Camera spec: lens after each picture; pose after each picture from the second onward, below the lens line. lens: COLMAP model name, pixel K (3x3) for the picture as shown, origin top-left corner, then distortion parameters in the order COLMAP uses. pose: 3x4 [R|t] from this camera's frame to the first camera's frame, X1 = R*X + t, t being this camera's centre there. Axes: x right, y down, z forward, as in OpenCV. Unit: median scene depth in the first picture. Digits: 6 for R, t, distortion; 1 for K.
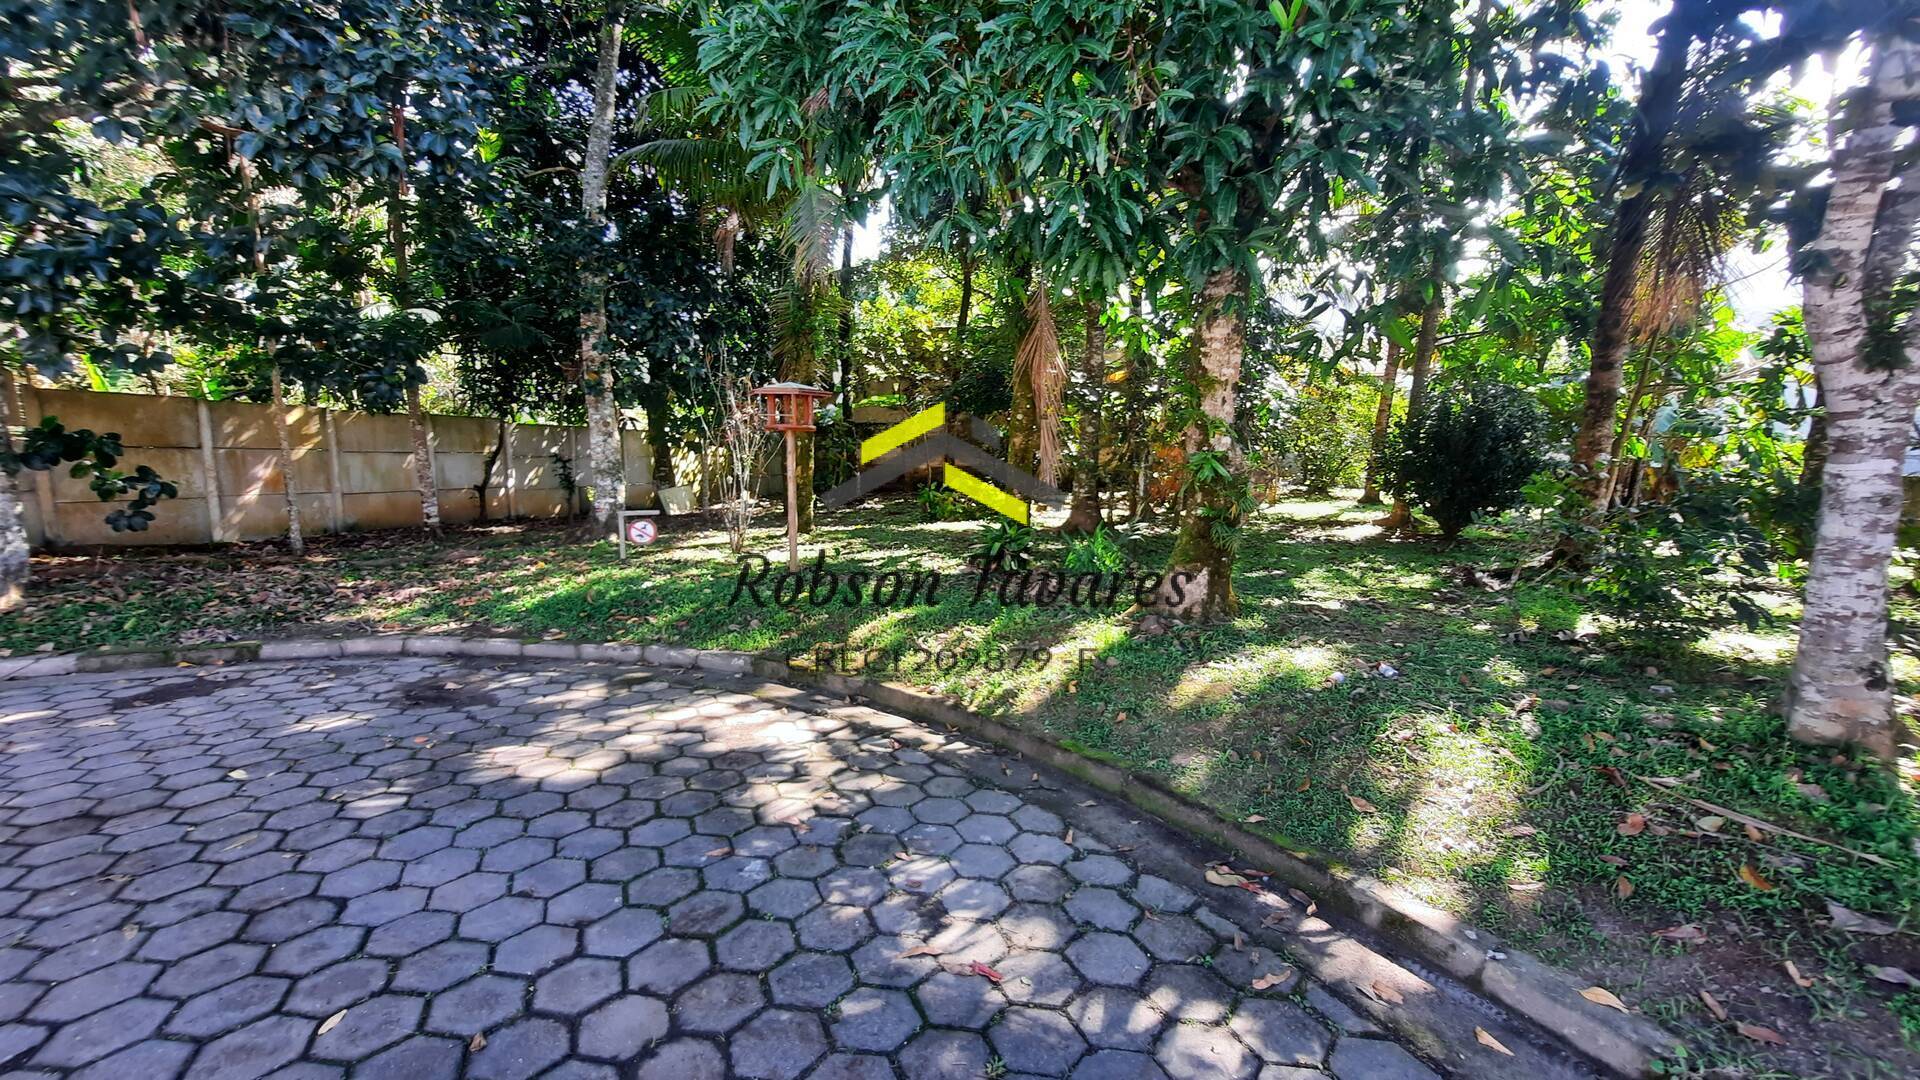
lens RADIAL K [[772.9, 0, 950.0], [0, 772.9, 533.9], [0, 0, 1]] dist [-0.008592, -0.003223]
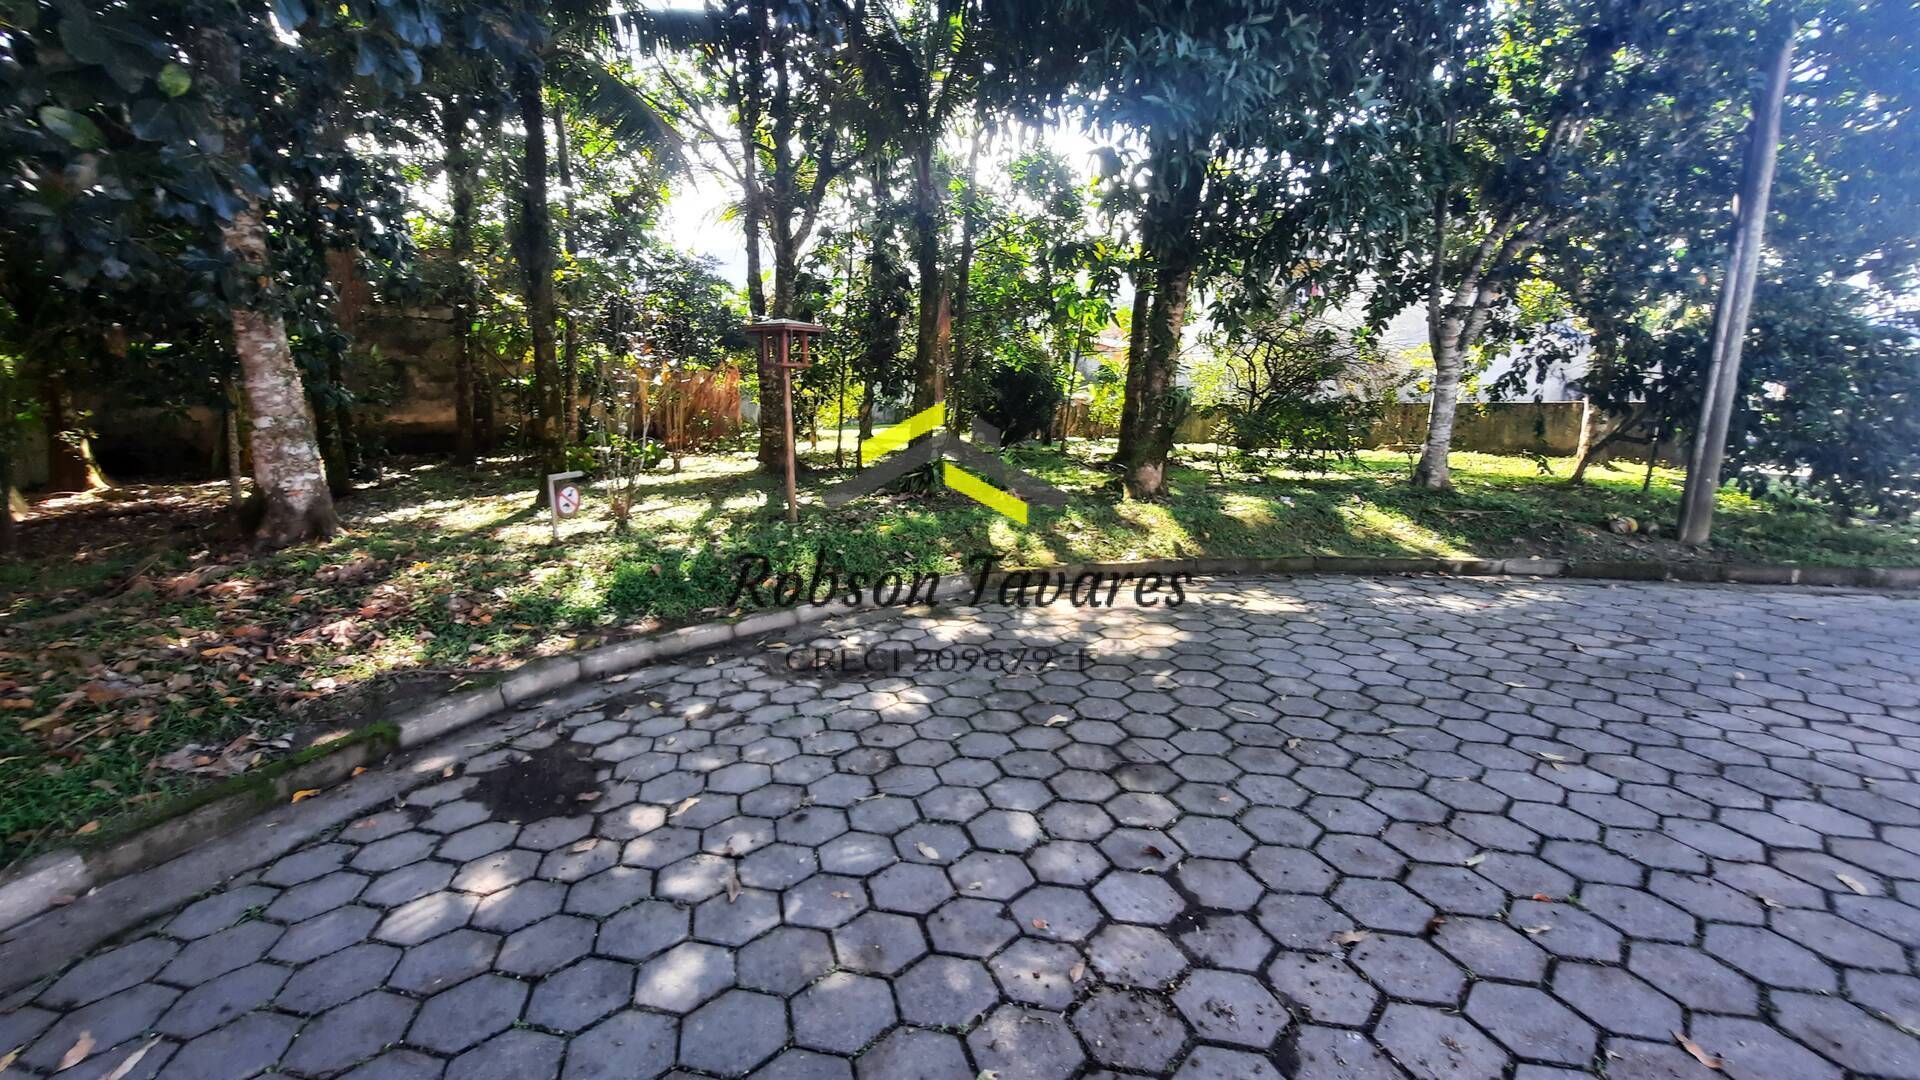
lens RADIAL K [[772.9, 0, 950.0], [0, 772.9, 533.9], [0, 0, 1]] dist [-0.008592, -0.003223]
pose [[0.623897, -0.140927, 0.768695, -1.685245], [0.101933, 0.989878, 0.098745, -0.014821], [-0.774831, 0.016749, 0.631947, 0.499354]]
